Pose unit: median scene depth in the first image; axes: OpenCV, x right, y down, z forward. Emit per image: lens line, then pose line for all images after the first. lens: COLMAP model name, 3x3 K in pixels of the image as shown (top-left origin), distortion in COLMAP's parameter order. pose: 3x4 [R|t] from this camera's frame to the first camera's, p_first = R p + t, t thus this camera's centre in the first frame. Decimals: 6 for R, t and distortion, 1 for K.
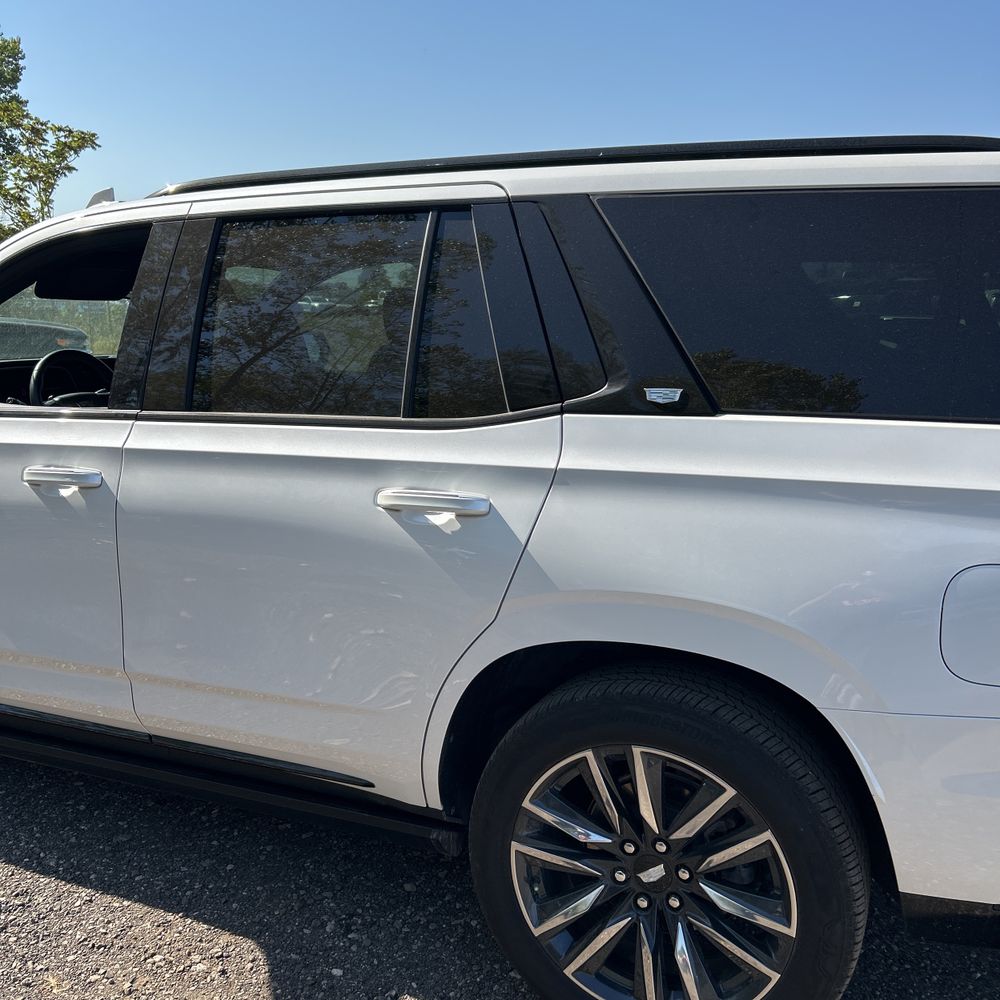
lens RADIAL K [[1039.3, 0, 505.9], [0, 1039.3, 504.3], [0, 0, 1]] dist [0.011427, 0.000000]
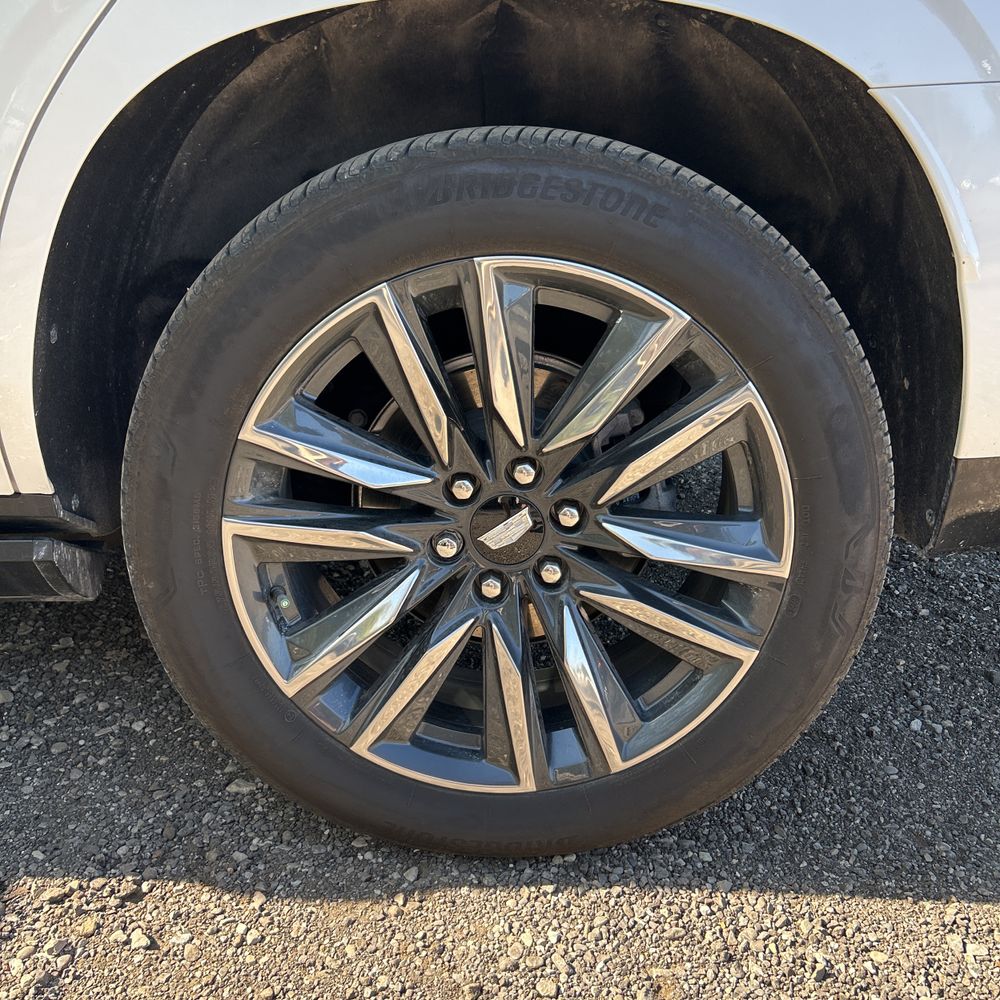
lens RADIAL K [[963.2, 0, 501.9], [0, 963.2, 504.0], [0, 0, 1]] dist [0.012279, 0.000000]
pose [[0.904862, -0.125139, 0.406897, -0.058586], [0.071645, 0.986951, 0.144206, 0.262249], [-0.419633, -0.101334, 0.902020, 0.542460]]
